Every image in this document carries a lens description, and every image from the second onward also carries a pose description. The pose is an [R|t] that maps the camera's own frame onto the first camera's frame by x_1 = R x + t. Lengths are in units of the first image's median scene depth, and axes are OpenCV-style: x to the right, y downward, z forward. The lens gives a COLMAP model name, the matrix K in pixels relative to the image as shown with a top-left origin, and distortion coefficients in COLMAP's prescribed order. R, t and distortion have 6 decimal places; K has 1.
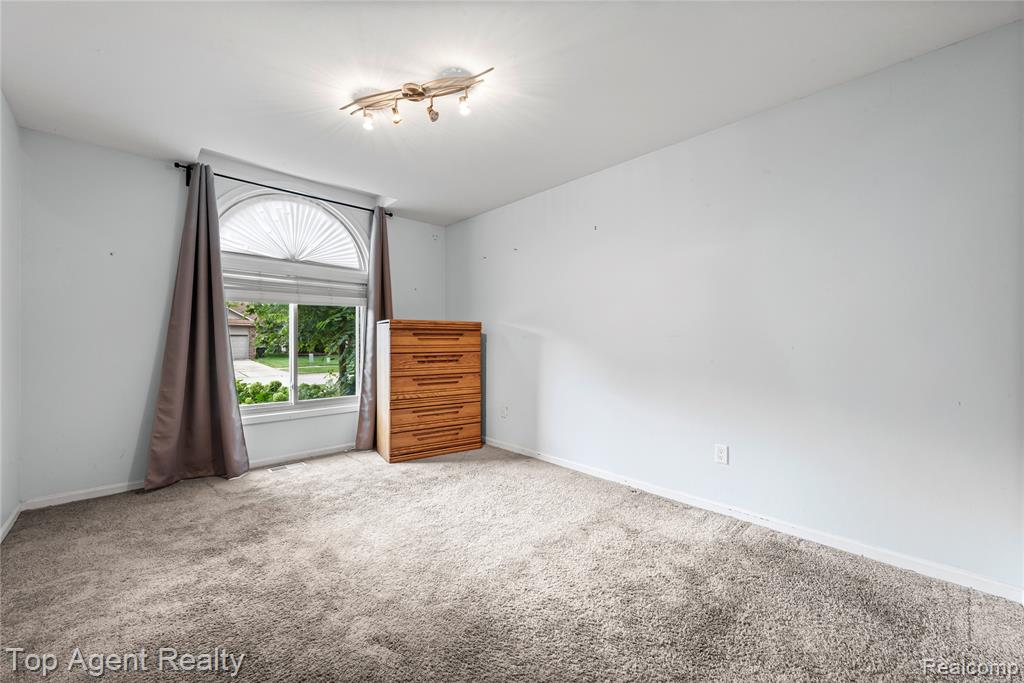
lens RADIAL K [[405.5, 0, 515.0], [0, 405.5, 341.9], [0, 0, 1]] dist [0.002232, -0.000432]
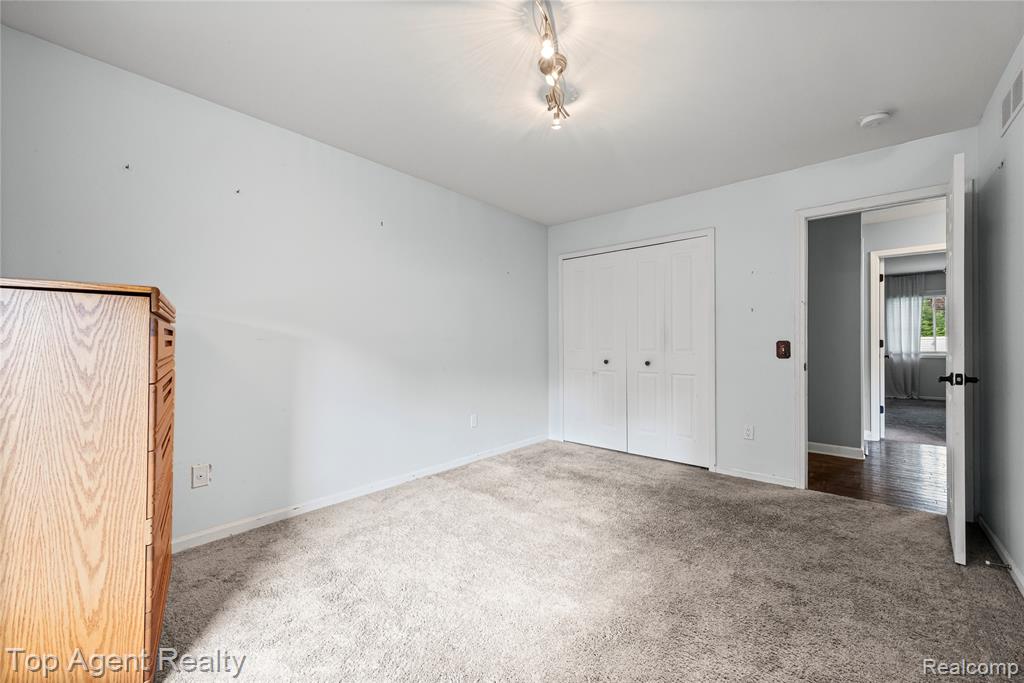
lens RADIAL K [[405.5, 0, 515.6], [0, 405.5, 341.4], [0, 0, 1]] dist [0.002232, -0.000432]
pose [[-0.109258, -0.004514, 0.994003, -0.909608], [-0.003358, 0.999986, 0.004172, -0.021019], [-0.994008, -0.002882, -0.109271, 0.938230]]
